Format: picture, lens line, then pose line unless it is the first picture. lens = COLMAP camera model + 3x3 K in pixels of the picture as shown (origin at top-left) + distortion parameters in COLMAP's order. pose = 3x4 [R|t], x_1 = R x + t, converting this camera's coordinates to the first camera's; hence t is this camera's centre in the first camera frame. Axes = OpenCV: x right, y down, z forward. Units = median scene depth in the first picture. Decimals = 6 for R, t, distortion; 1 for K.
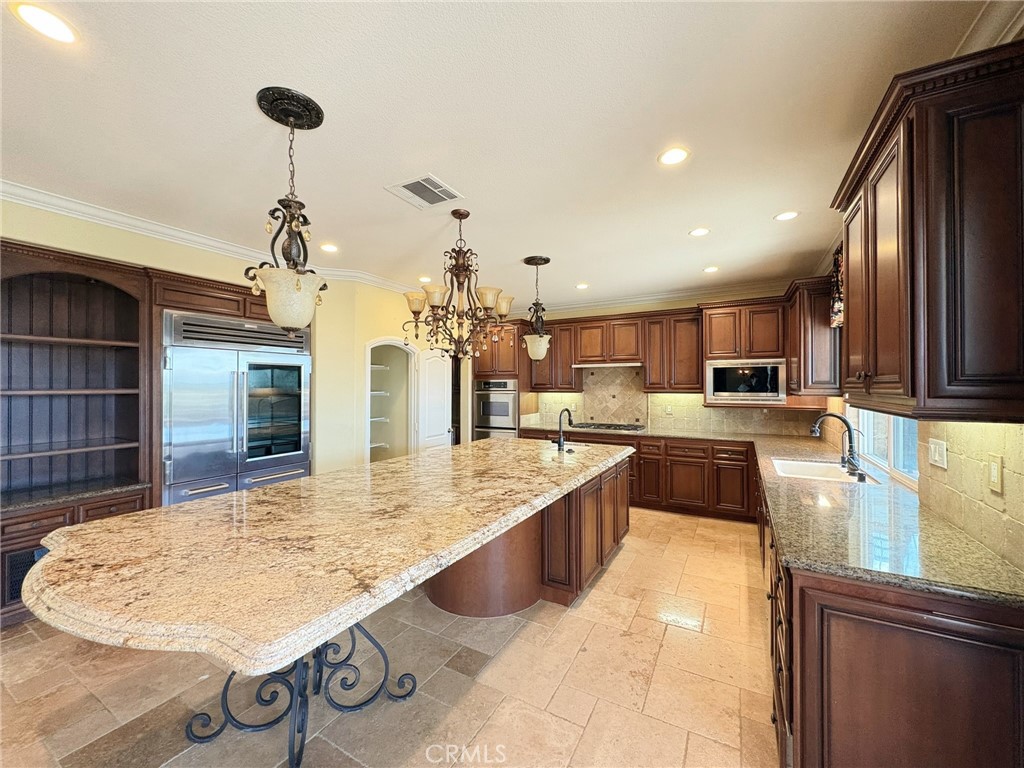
lens RADIAL K [[406.5, 0, 511.3], [0, 406.5, 384.3], [0, 0, 1]] dist [0.000147, 0.000063]
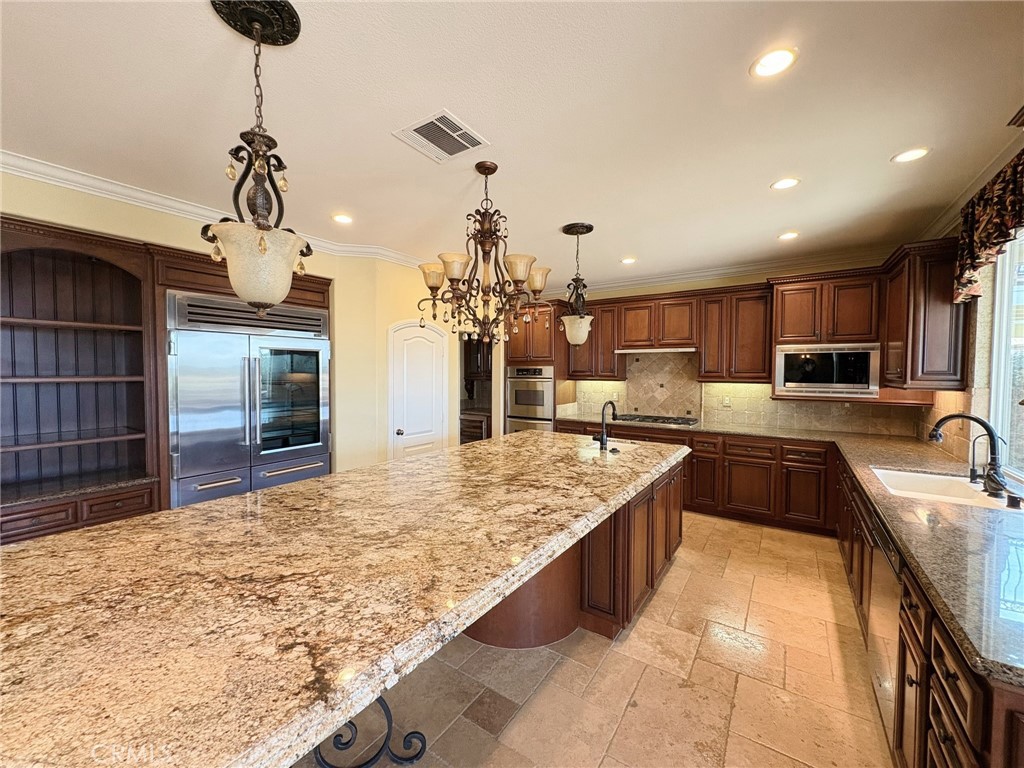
lens RADIAL K [[406.5, 0, 511.2], [0, 406.5, 384.0], [0, 0, 1]] dist [0.000147, 0.000063]
pose [[0.996123, 0.008080, -0.087595, 0.000839], [-0.004871, 0.999311, 0.036790, -0.006982], [0.087832, -0.036221, 0.995477, 0.112603]]
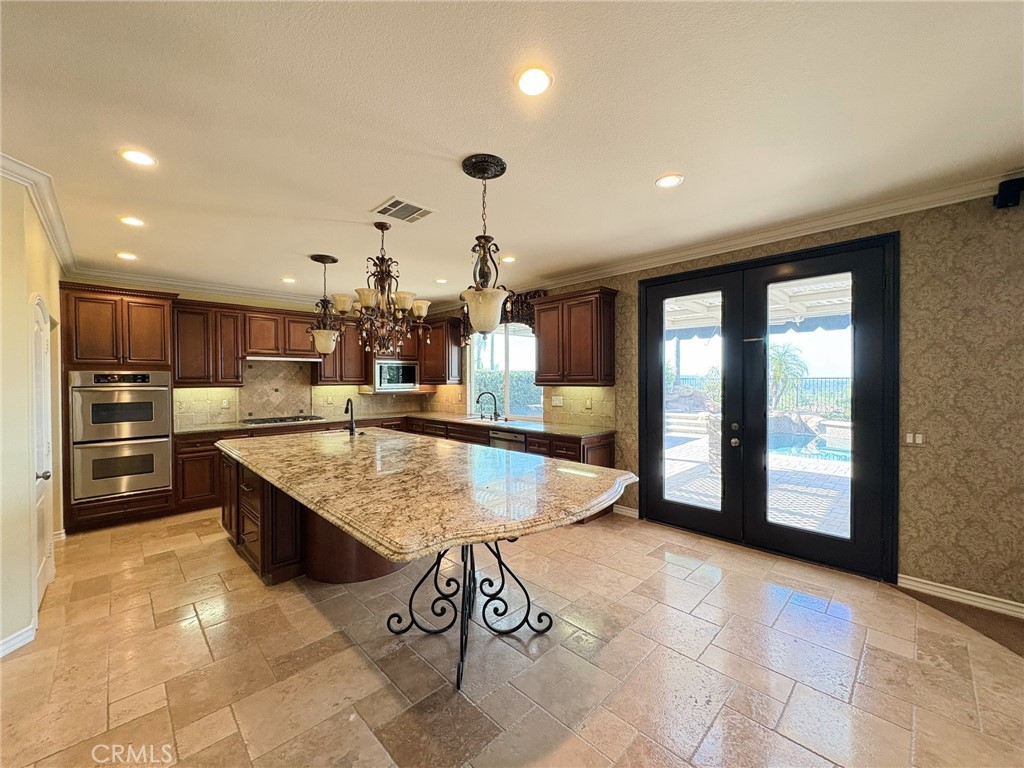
lens RADIAL K [[406.5, 0, 509.6], [0, 406.5, 384.5], [0, 0, 1]] dist [0.000147, 0.000063]
pose [[0.281544, -0.012596, 0.959466, -0.767003], [0.002619, 0.999920, 0.012358, 0.007189], [-0.959545, -0.000966, 0.281555, 0.232395]]
